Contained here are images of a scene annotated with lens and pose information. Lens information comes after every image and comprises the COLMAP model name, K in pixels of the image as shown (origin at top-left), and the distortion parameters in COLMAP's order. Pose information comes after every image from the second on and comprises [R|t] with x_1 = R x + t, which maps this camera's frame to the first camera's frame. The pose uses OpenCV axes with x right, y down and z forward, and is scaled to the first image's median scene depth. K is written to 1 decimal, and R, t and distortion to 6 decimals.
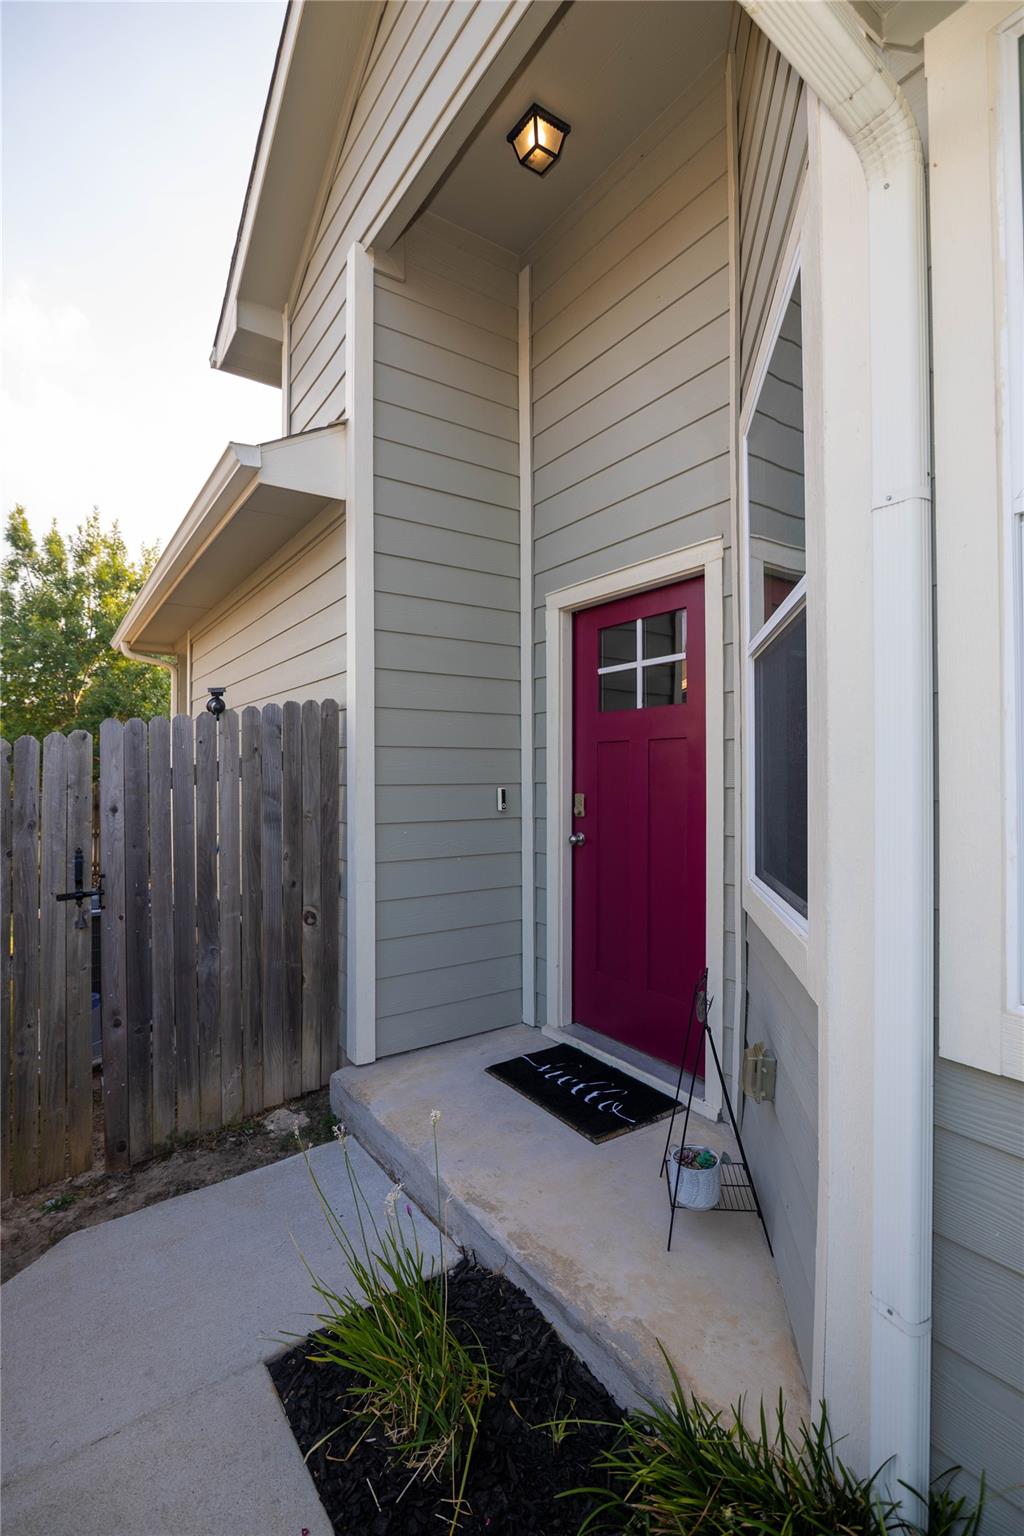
lens RADIAL K [[716.1, 0, 516.6], [0, 716.1, 775.4], [0, 0, 1]] dist [-0.013089, -0.000327]
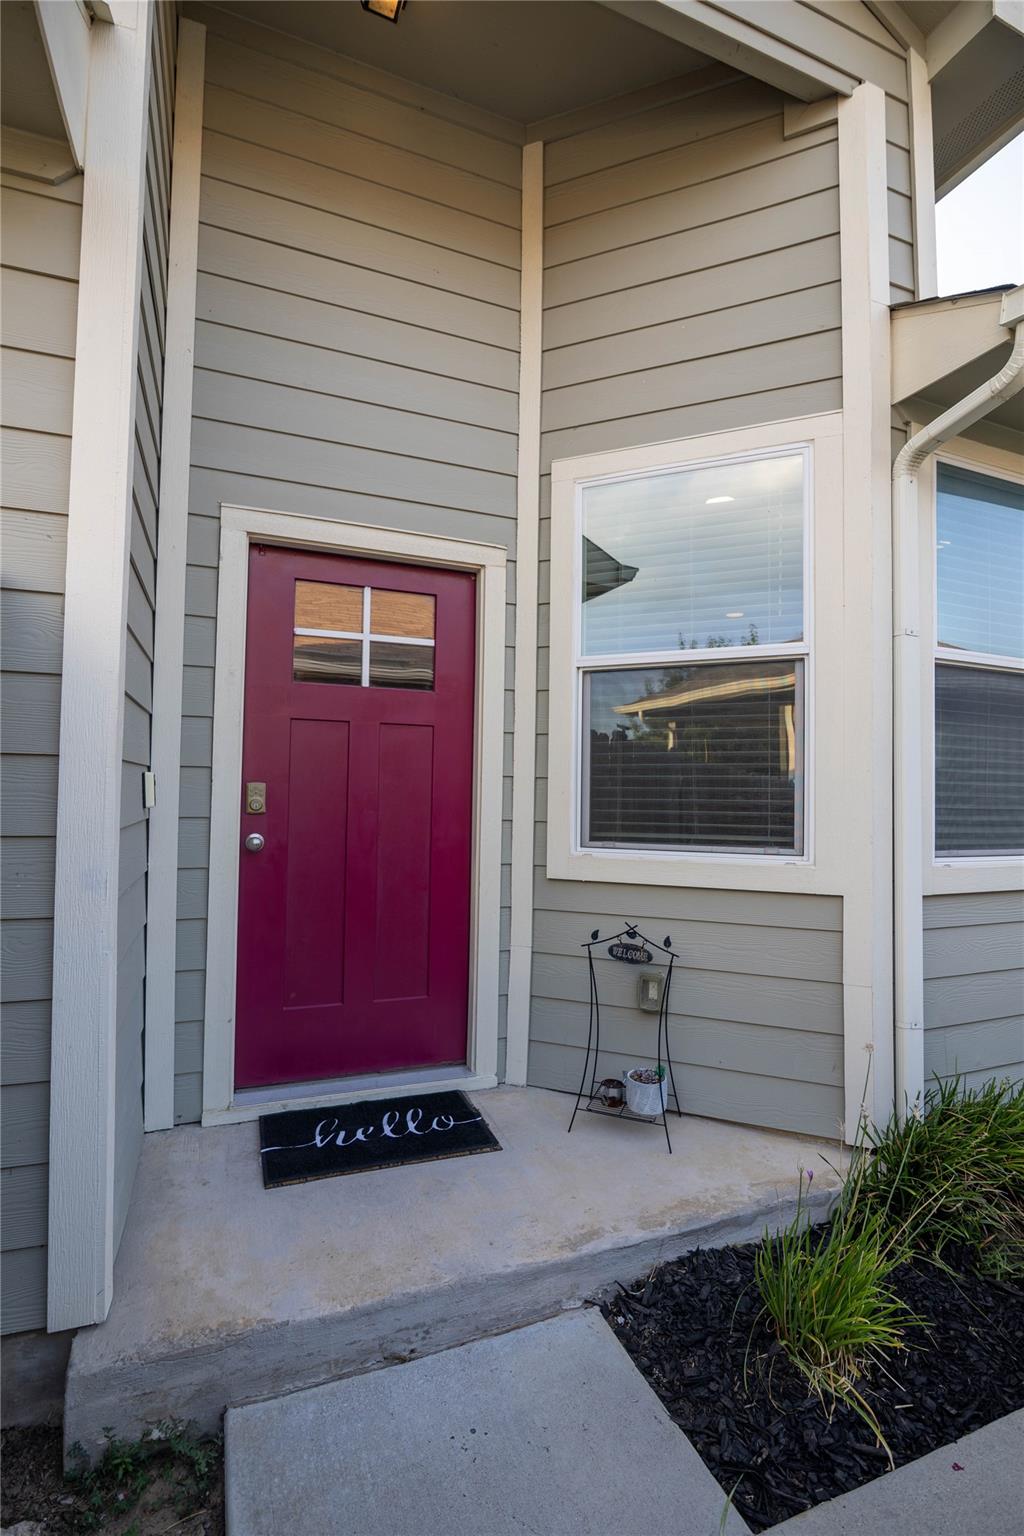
lens RADIAL K [[716.1, 0, 515.4], [0, 716.1, 770.5], [0, 0, 1]] dist [-0.013089, -0.000327]
pose [[0.219335, 0.029651, 0.975199, -0.697280], [-0.015731, 0.999516, -0.026852, 0.034701], [-0.975523, -0.009452, 0.219695, 0.661892]]
